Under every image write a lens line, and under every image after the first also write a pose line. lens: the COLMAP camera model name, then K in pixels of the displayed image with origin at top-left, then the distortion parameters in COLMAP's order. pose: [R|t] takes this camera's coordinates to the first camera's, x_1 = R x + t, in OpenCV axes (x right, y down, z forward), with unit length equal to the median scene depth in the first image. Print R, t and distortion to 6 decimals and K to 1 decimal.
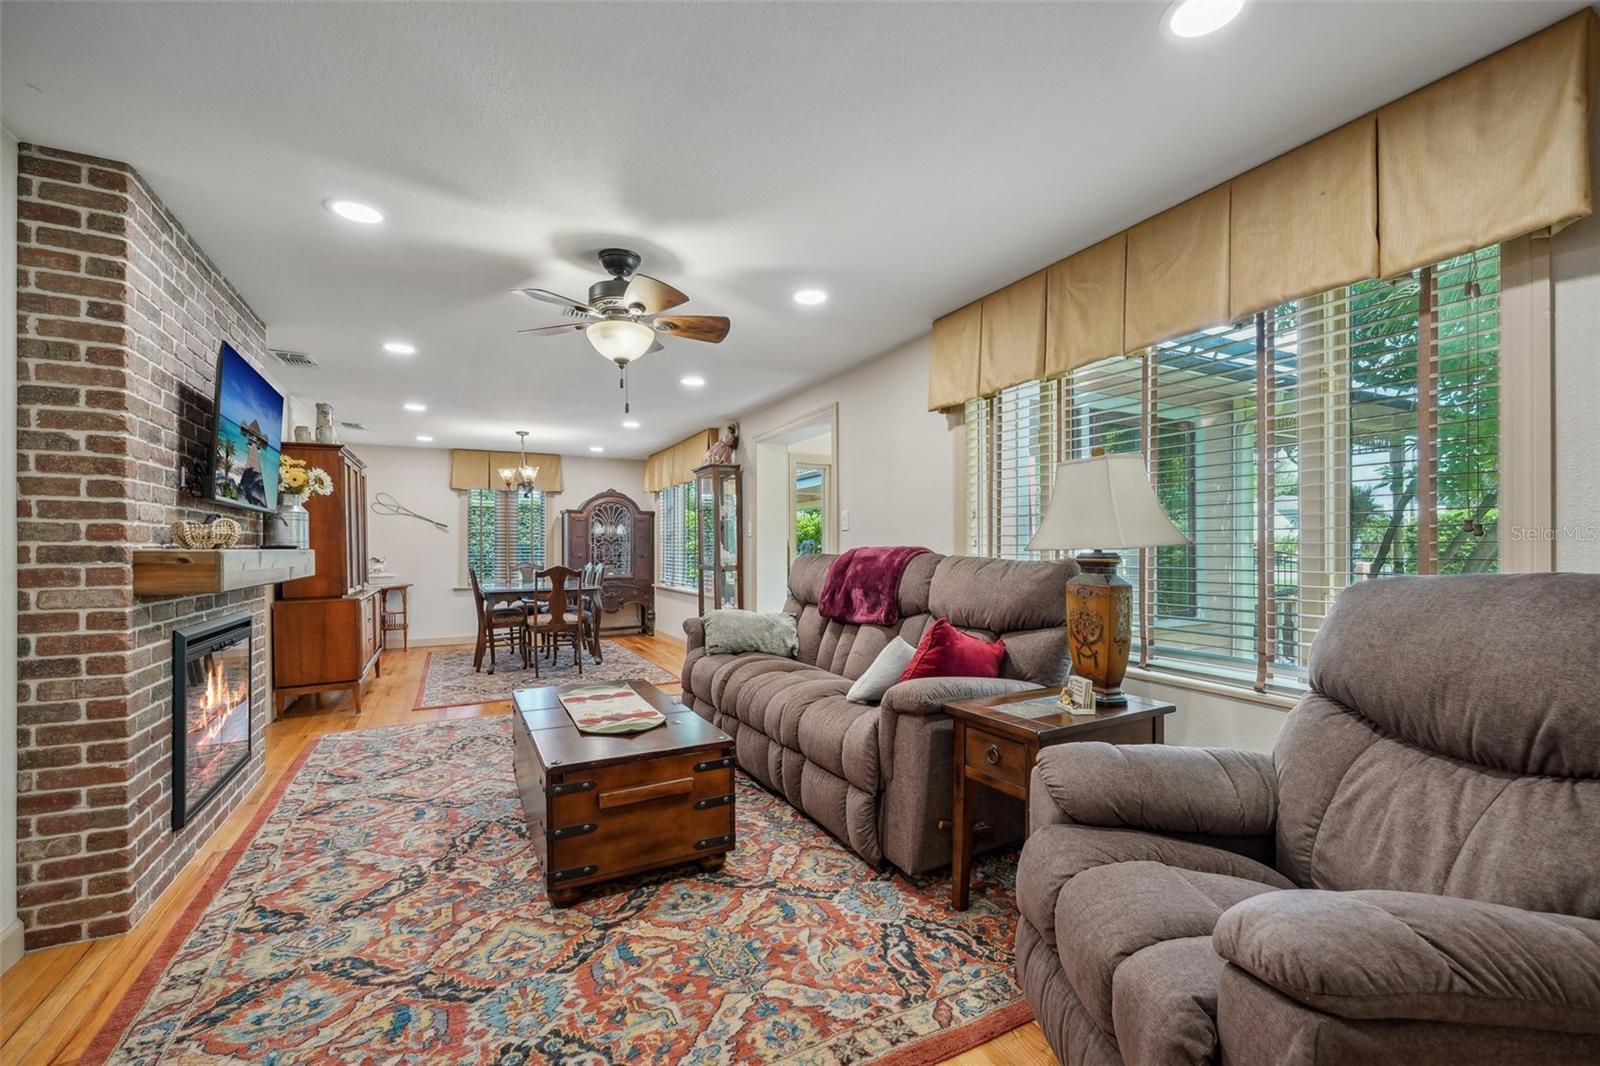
lens RADIAL K [[661.1, 0, 809.3], [0, 661.1, 545.1], [0, 0, 1]] dist [-0.002875, 0.000965]
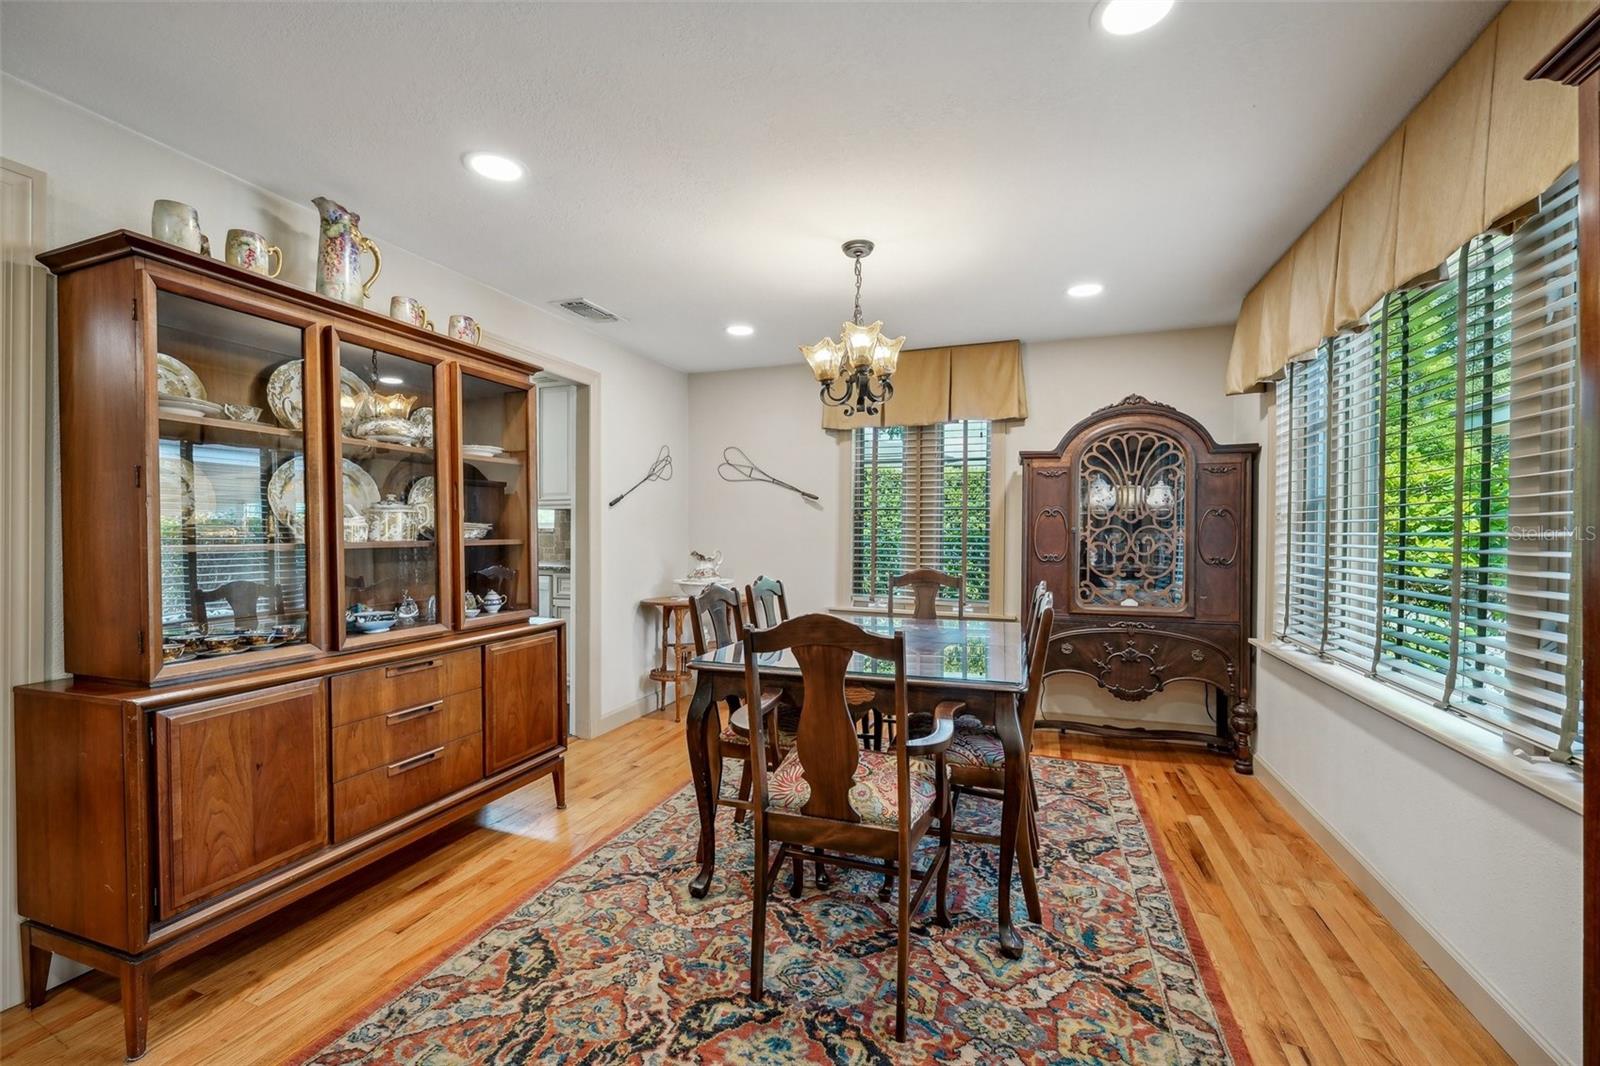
lens RADIAL K [[661.1, 0, 820.8], [0, 661.1, 545.2], [0, 0, 1]] dist [-0.002875, 0.000965]
pose [[0.676320, 0.013697, -0.736480, -0.388591], [0.000693, 0.999815, 0.019231, -0.001745], [0.736607, -0.013517, 0.676186, 1.744381]]
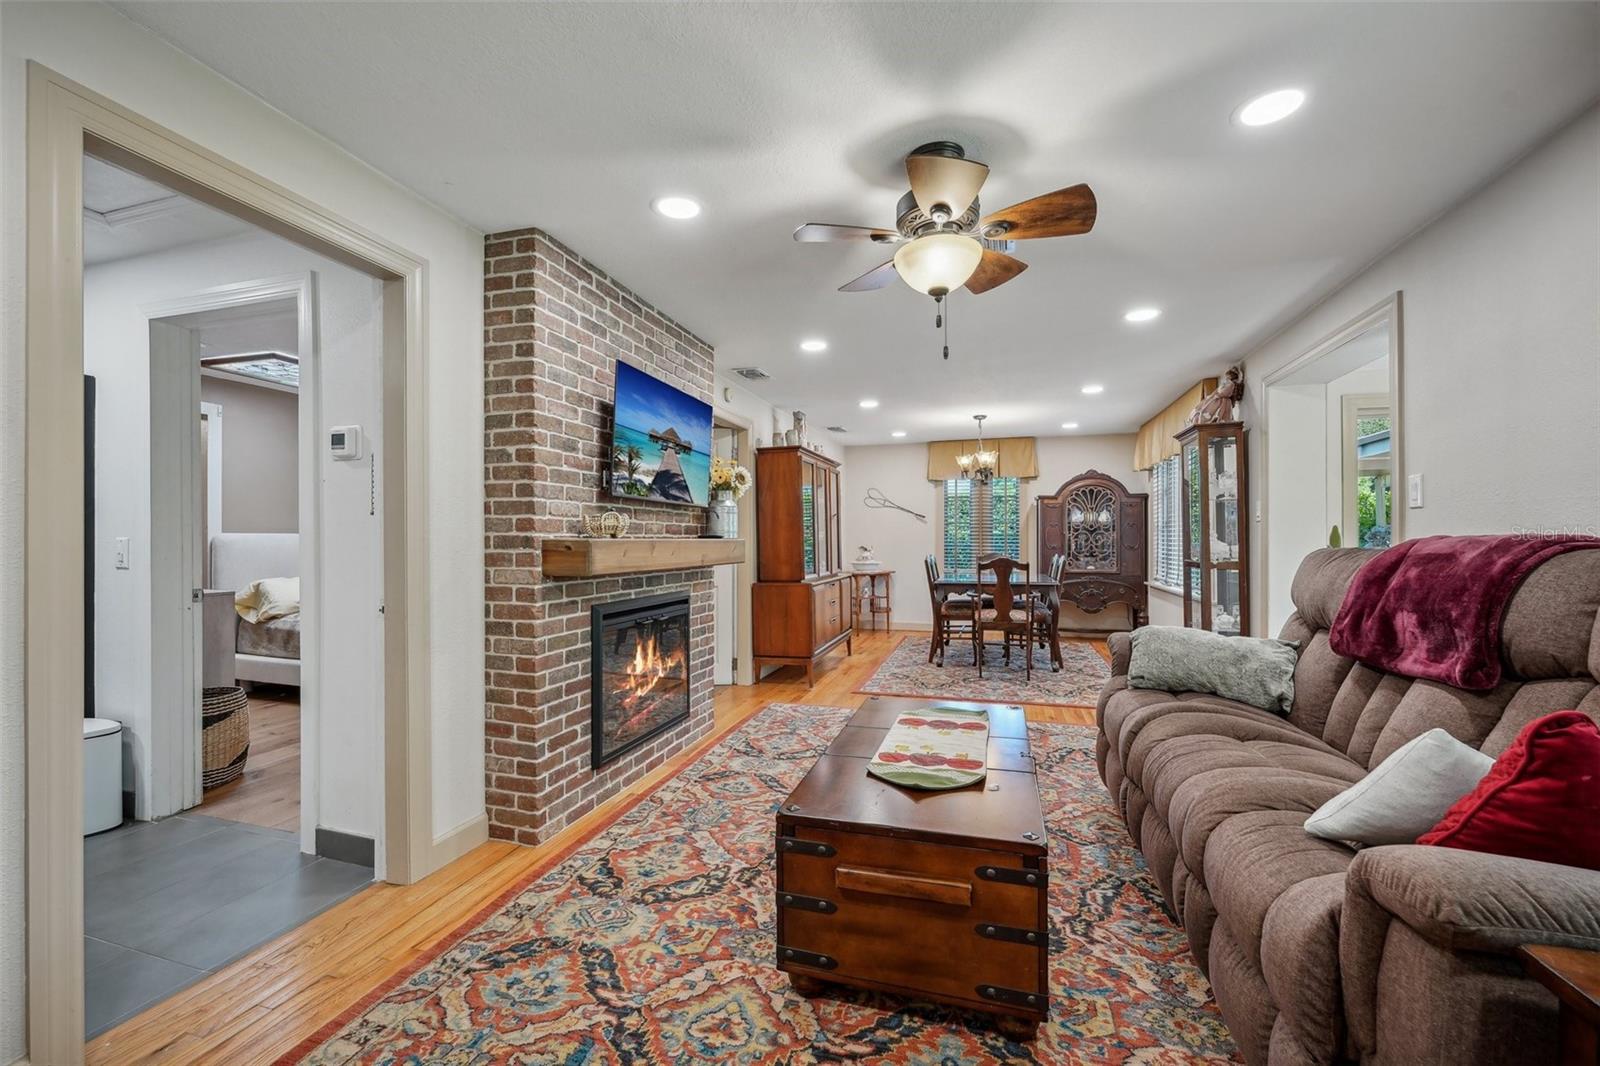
lens RADIAL K [[661.1, 0, 802.4], [0, 661.1, 535.6], [0, 0, 1]] dist [-0.002875, 0.000965]
pose [[0.702488, -0.001561, -0.711694, 0.151162], [0.002302, 0.999997, 0.000079, 0.001866], [0.711692, -0.001694, 0.702490, 0.360569]]
